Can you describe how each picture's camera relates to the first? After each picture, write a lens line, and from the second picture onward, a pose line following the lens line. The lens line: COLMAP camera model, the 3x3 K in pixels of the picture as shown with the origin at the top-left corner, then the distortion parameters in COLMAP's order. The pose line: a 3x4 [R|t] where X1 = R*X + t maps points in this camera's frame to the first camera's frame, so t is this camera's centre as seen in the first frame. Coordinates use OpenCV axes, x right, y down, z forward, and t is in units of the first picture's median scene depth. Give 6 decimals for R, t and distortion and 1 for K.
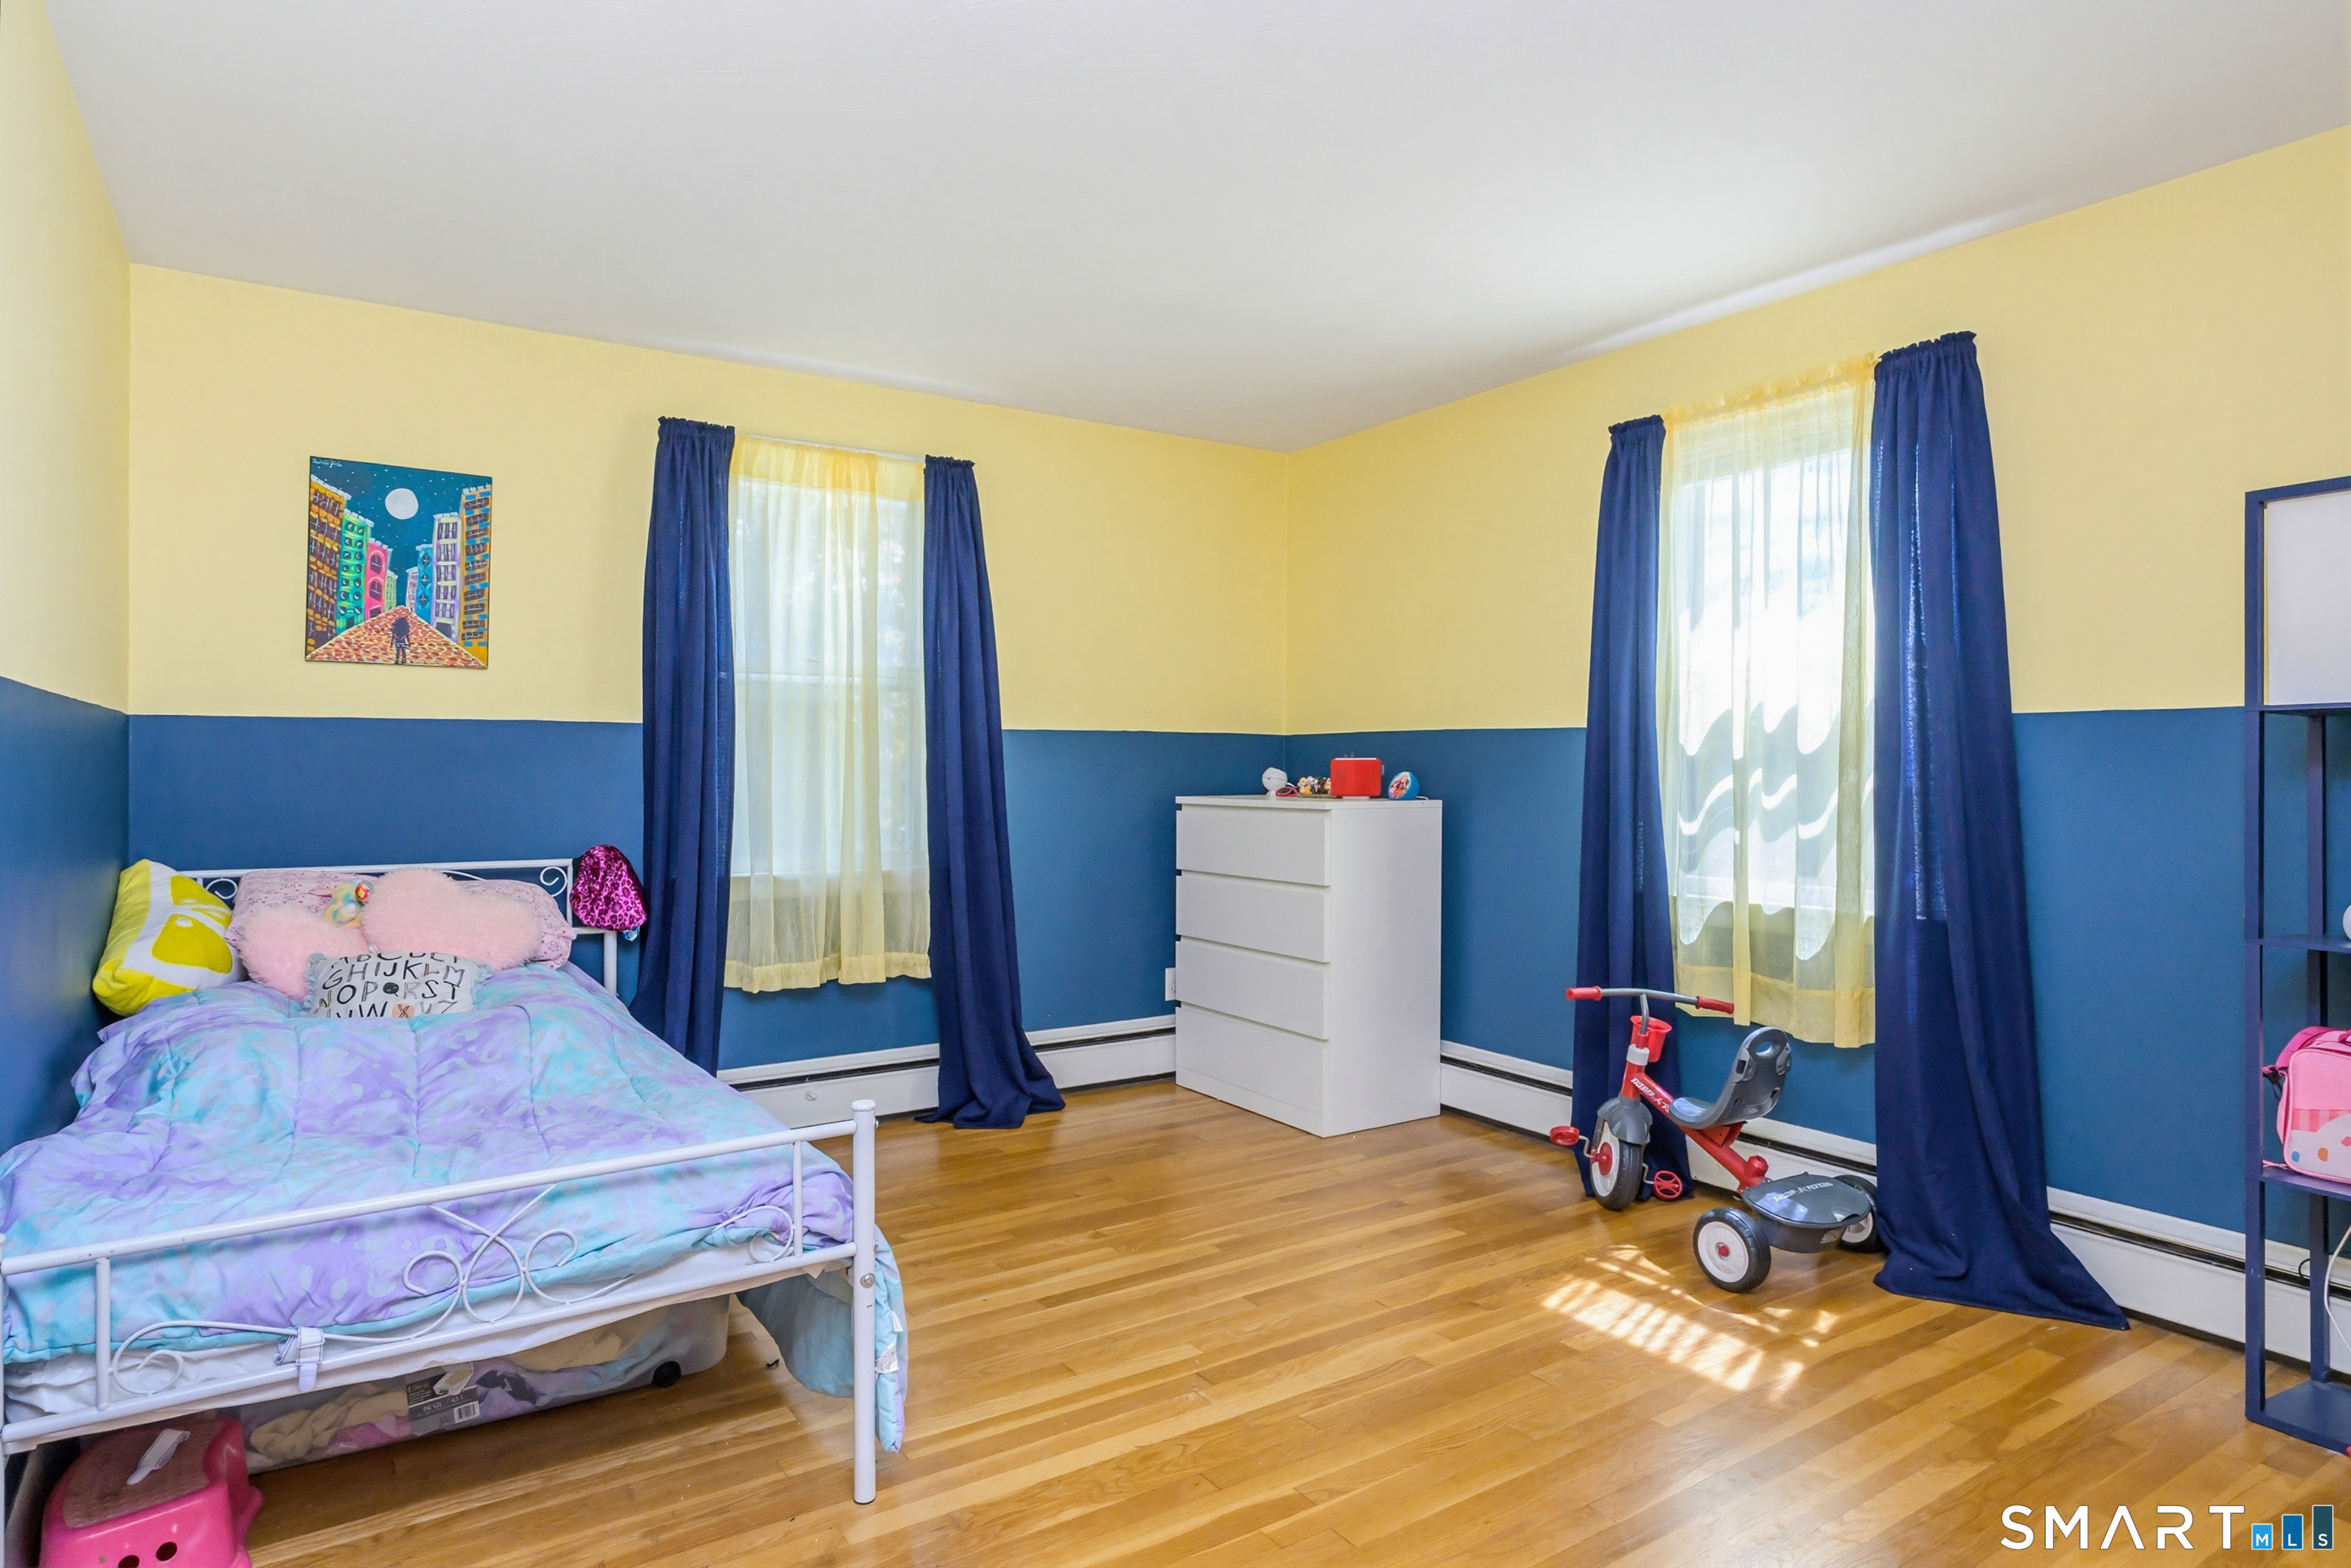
lens RADIAL K [[1338.9, 0, 1178.4], [0, 1338.9, 765.2], [0, 0, 1]] dist [-0.002732, 0.000951]
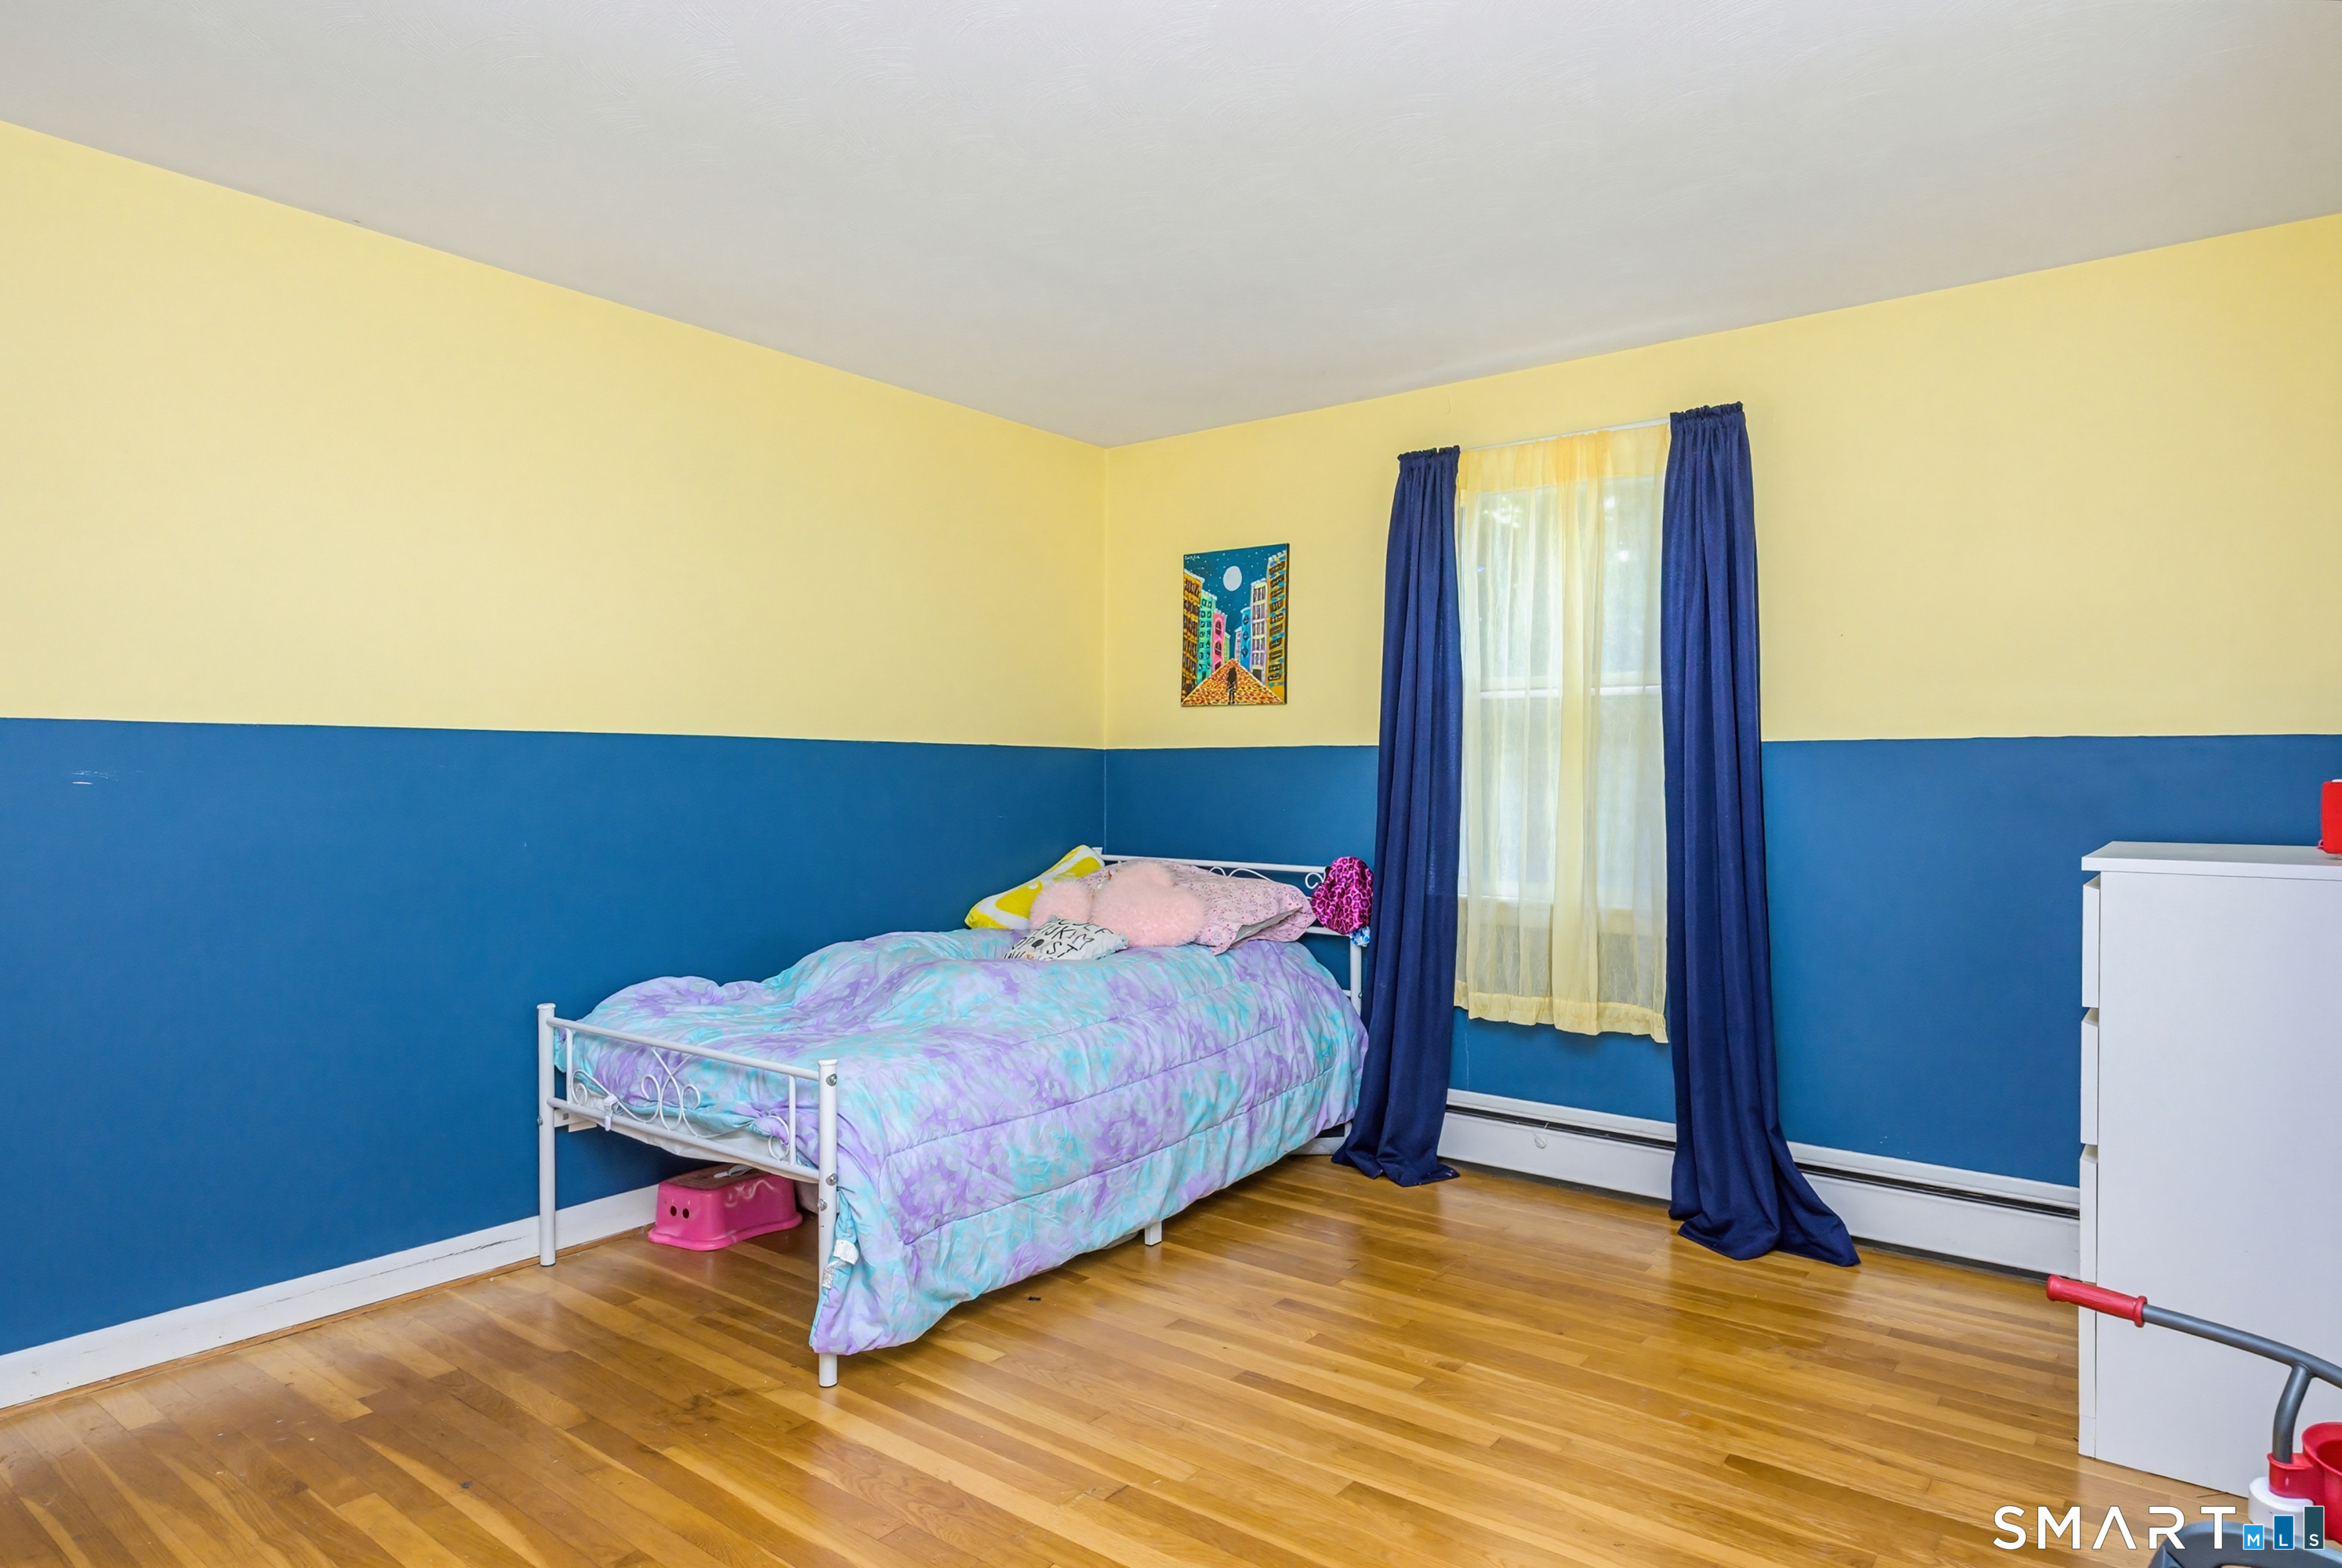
lens RADIAL K [[1333.9, 0, 1167.6], [0, 1333.9, 783.1], [0, 0, 1]] dist [-0.002732, 0.000951]
pose [[0.322222, 0.002382, -0.946661, 0.592447], [-0.005925, 0.999982, 0.000500, -0.001008], [0.946646, 0.005448, 0.322230, 0.525930]]
